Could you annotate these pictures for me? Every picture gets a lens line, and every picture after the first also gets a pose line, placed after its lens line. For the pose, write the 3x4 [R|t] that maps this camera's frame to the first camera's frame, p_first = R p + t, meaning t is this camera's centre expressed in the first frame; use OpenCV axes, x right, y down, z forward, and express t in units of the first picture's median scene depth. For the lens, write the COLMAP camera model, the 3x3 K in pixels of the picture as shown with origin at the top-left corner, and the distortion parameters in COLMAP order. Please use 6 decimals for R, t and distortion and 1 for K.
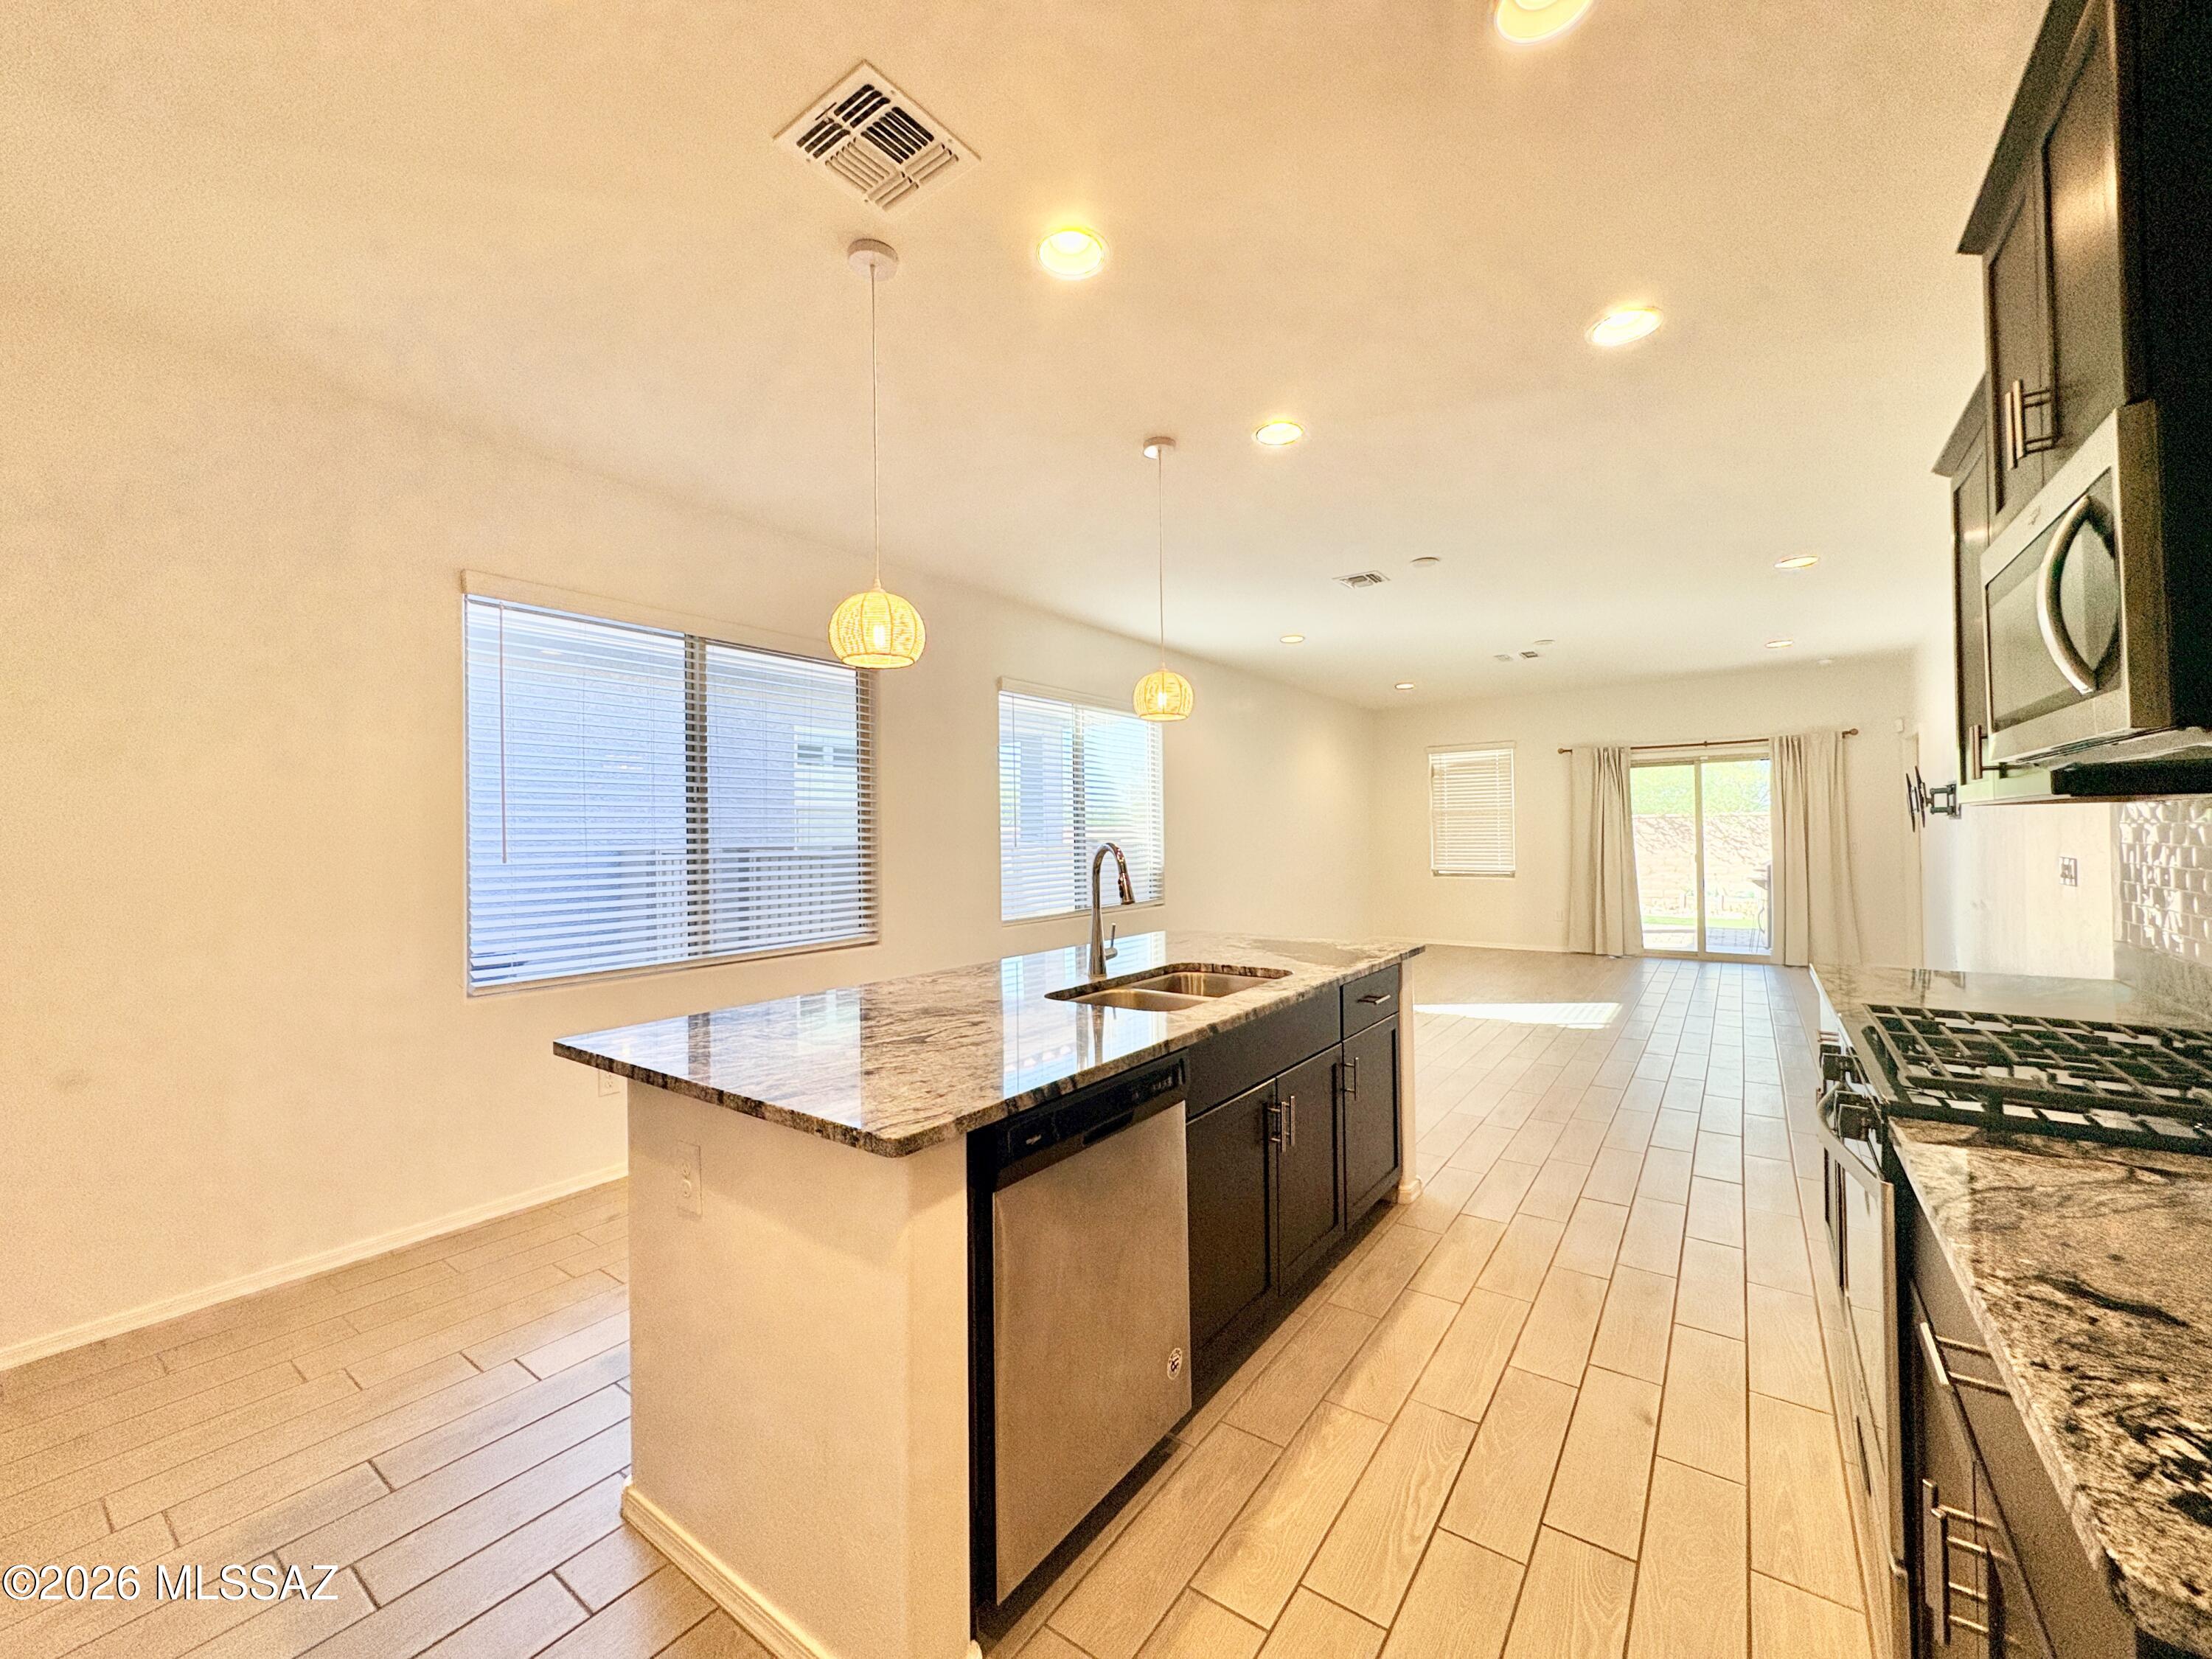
lens RADIAL K [[874.8, 0, 1106.0], [0, 874.8, 829.5], [0, 0, 1]] dist [0.000808, 0.000180]
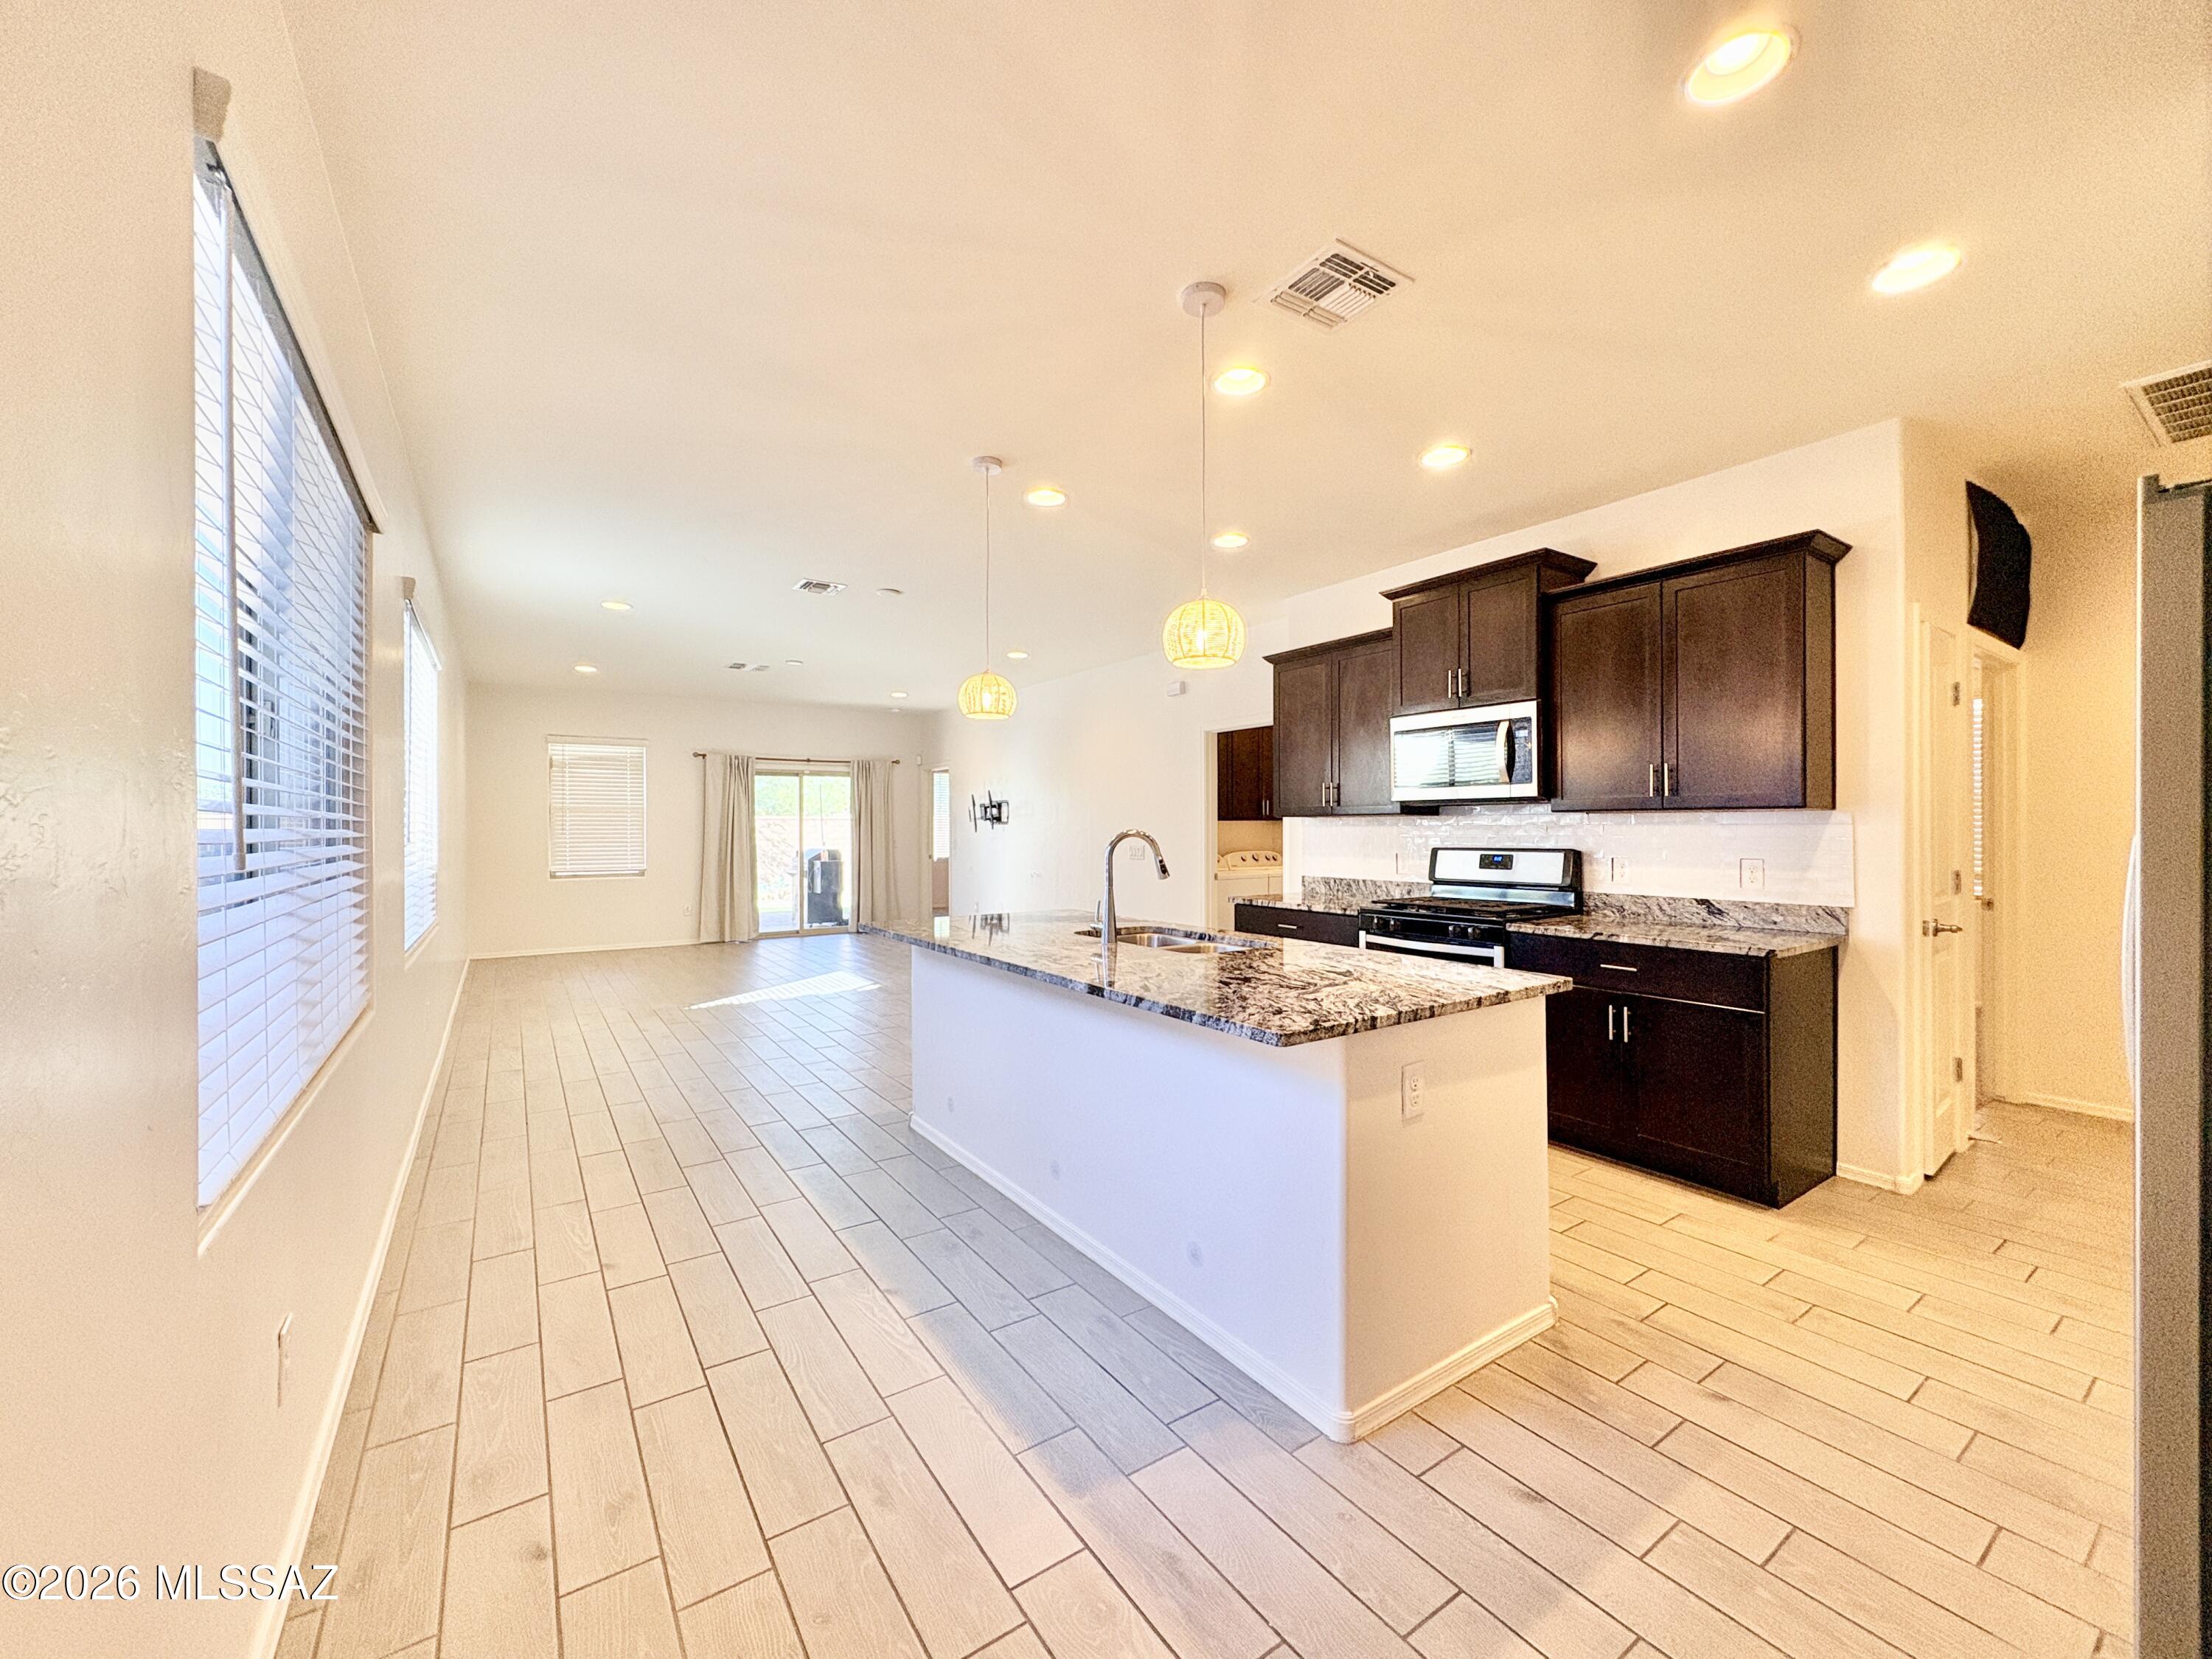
lens RADIAL K [[874.8, 0, 1106.0], [0, 874.8, 829.5], [0, 0, 1]] dist [0.000808, 0.000180]
pose [[0.331337, 0.010580, 0.943453, -0.328279], [-0.007366, 0.999936, -0.008626, 0.007141], [-0.943484, -0.004091, 0.331394, 0.182700]]
